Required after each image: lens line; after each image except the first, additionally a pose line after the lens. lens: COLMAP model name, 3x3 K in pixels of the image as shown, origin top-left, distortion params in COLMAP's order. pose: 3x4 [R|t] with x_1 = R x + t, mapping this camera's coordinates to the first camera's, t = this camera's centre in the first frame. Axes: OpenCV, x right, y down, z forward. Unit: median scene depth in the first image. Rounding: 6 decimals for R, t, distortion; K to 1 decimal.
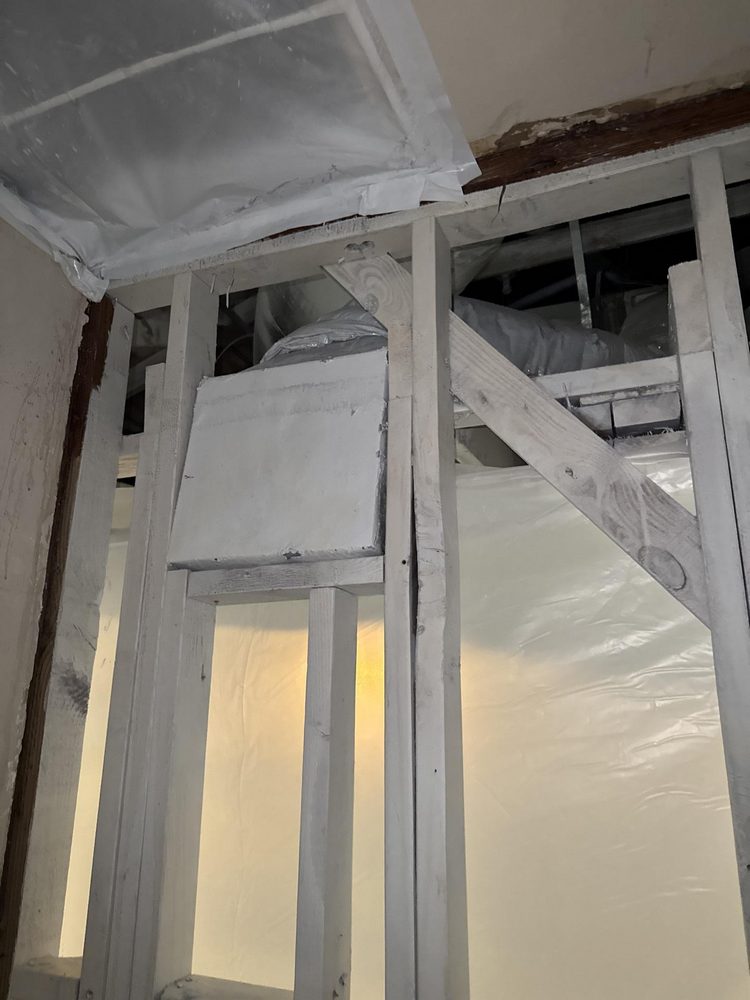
lens RADIAL K [[703.9, 0, 375.0], [0, 703.9, 500.0], [0, 0, 1]] dist [-0.002634, 0.000818]
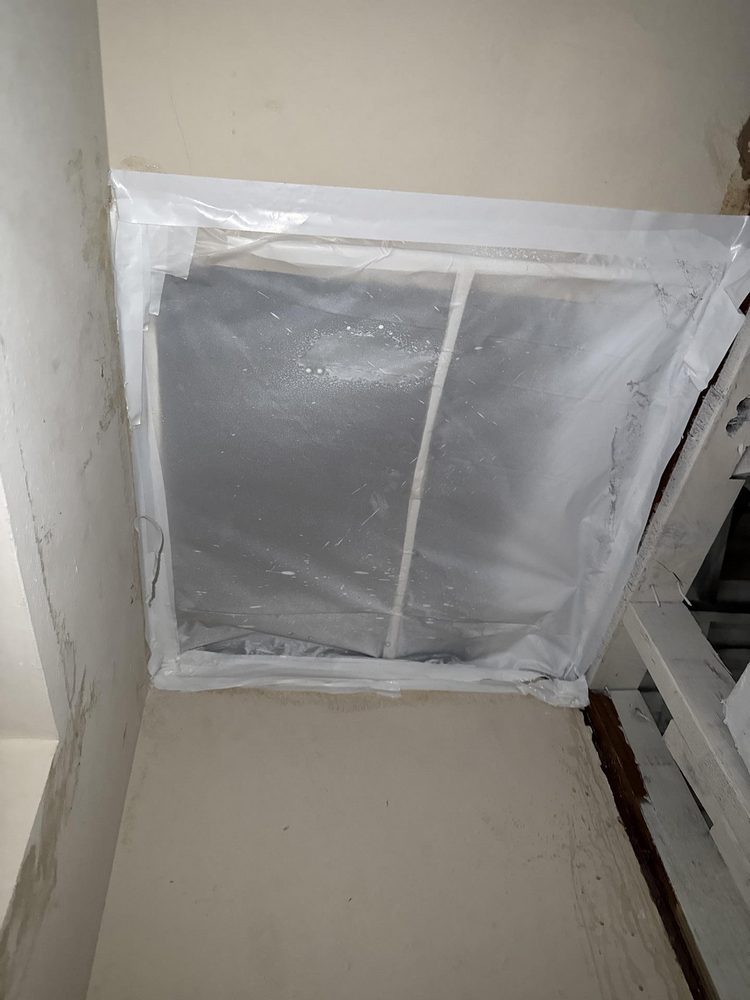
lens RADIAL K [[709.5, 0, 375.0], [0, 709.5, 500.0], [0, 0, 1]] dist [0.060682, -0.081266]
pose [[0.473819, -0.745602, -0.468588, 0.081279], [0.346947, 0.647125, -0.678865, 0.062385], [0.809397, 0.159084, 0.565304, 0.298218]]
